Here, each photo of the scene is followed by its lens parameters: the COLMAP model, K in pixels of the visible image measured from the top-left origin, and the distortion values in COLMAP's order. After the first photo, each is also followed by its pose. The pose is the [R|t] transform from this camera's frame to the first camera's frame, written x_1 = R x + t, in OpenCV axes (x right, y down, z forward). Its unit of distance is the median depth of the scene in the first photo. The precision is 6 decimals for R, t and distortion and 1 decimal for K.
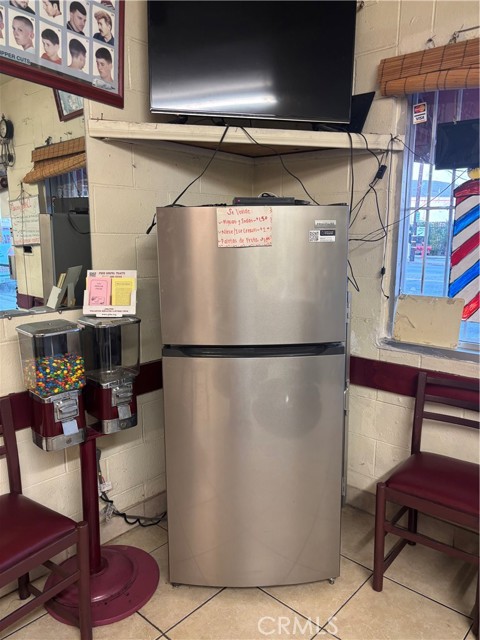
lens RADIAL K [[489.7, 0, 236.9], [0, 489.7, 323.7], [0, 0, 1]] dist [0.057392, -0.071425]
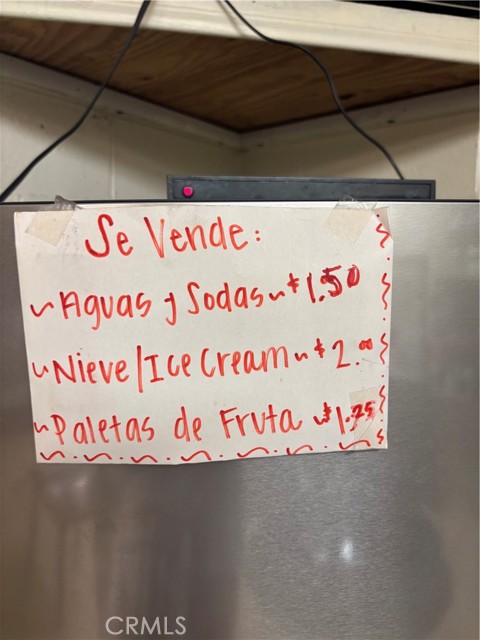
lens RADIAL K [[489.7, 0, 236.9], [0, 489.7, 323.7], [0, 0, 1]] dist [0.057392, -0.071425]
pose [[0.999322, -0.005063, 0.036462, 0.017923], [0.009085, 0.993778, -0.111009, -0.172583], [-0.035673, 0.111265, 0.993150, 0.796584]]
